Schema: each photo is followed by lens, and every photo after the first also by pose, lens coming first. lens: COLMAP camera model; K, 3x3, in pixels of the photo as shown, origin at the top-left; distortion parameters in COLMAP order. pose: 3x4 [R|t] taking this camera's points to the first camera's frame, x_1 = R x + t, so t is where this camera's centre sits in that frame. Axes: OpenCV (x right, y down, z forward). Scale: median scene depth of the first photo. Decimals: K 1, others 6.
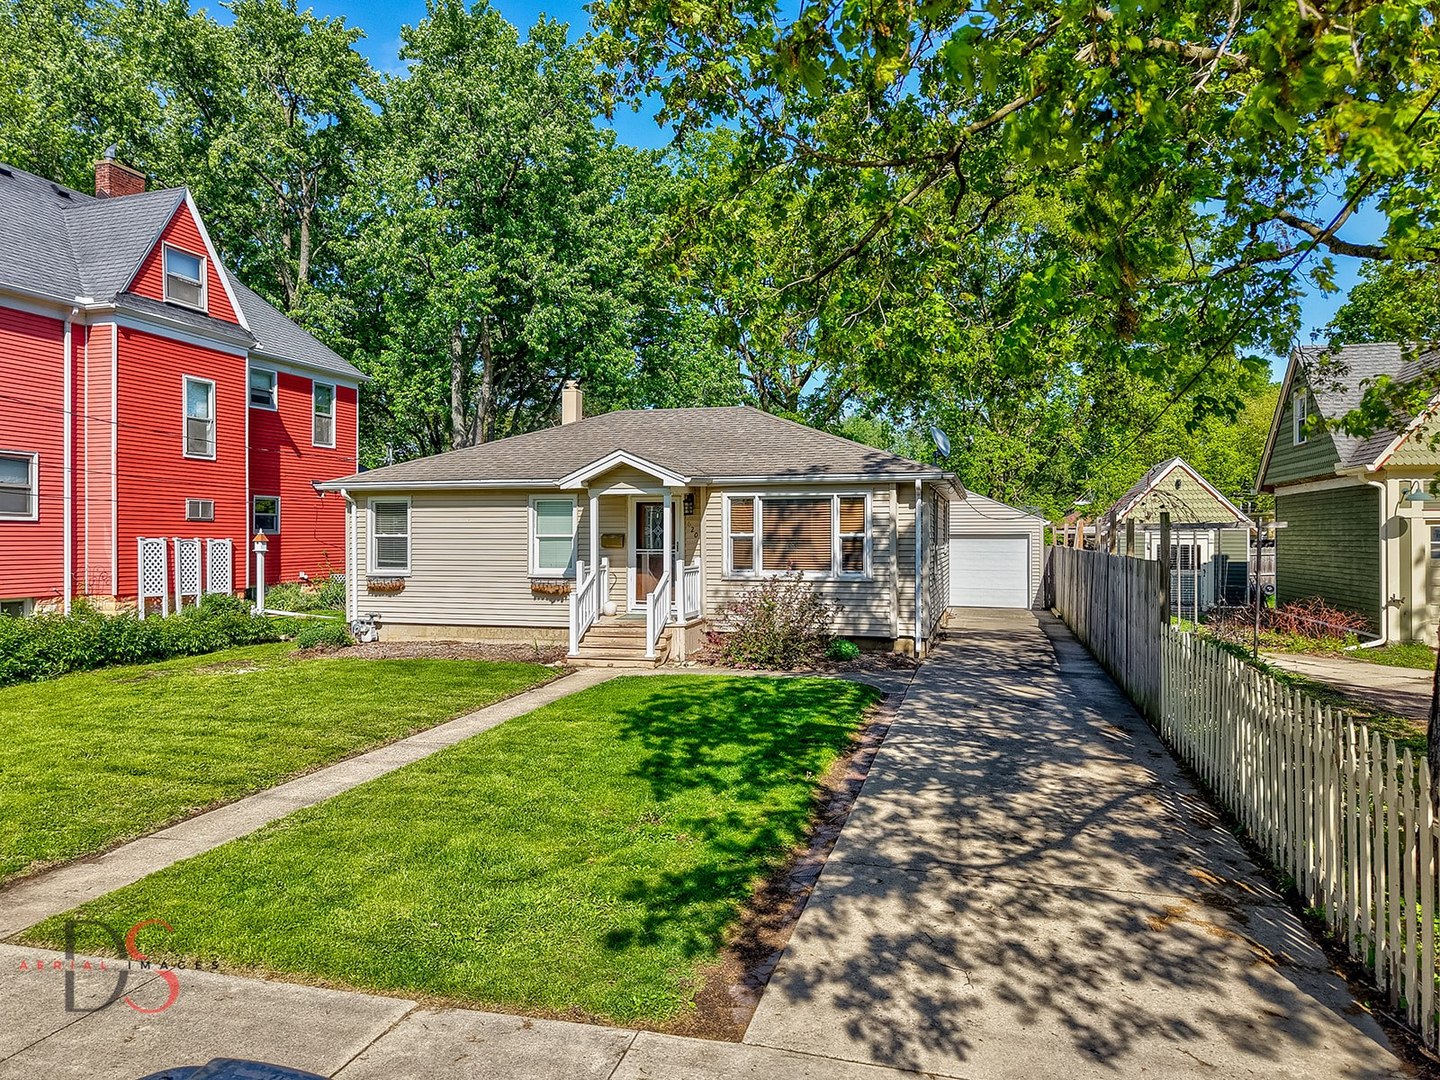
lens RADIAL K [[1000.1, 0, 717.4], [0, 1000.1, 548.6], [0, 0, 1]] dist [0.011794, 0.003869]
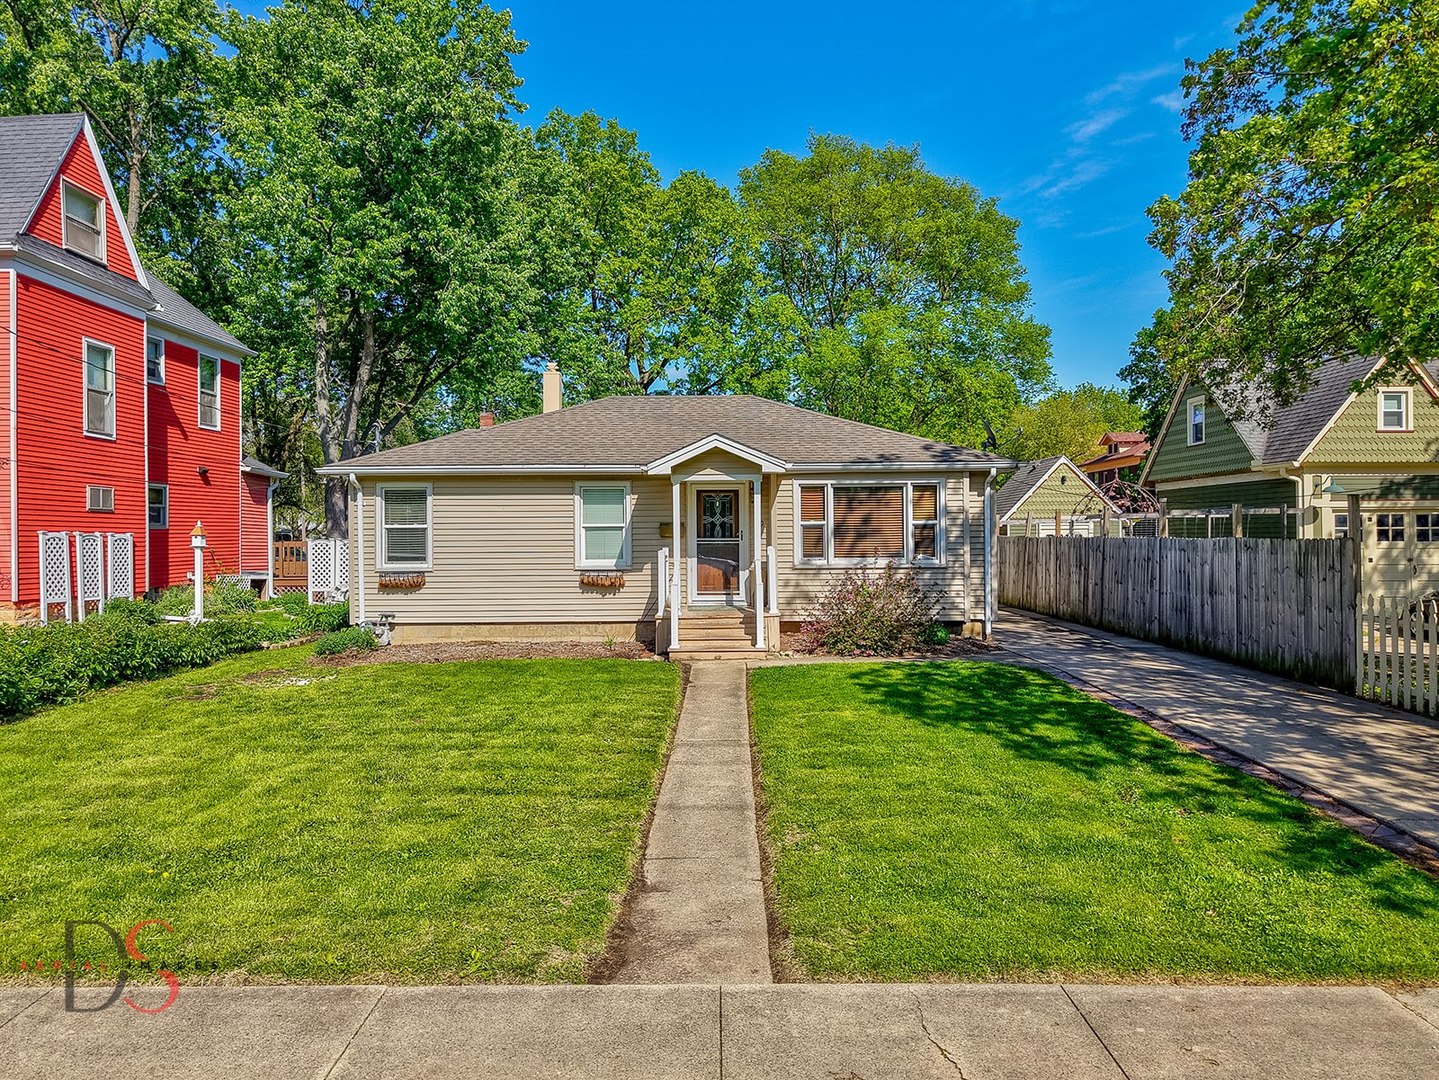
lens RADIAL K [[996.6, 0, 719.5], [0, 996.6, 540.0], [0, 0, 1]] dist [0.016323, -0.004361]
pose [[0.963233, -0.007845, 0.268553, -0.297353], [0.009855, 0.999933, -0.006136, 0.007701], [-0.268487, 0.008557, 0.963245, 0.064143]]
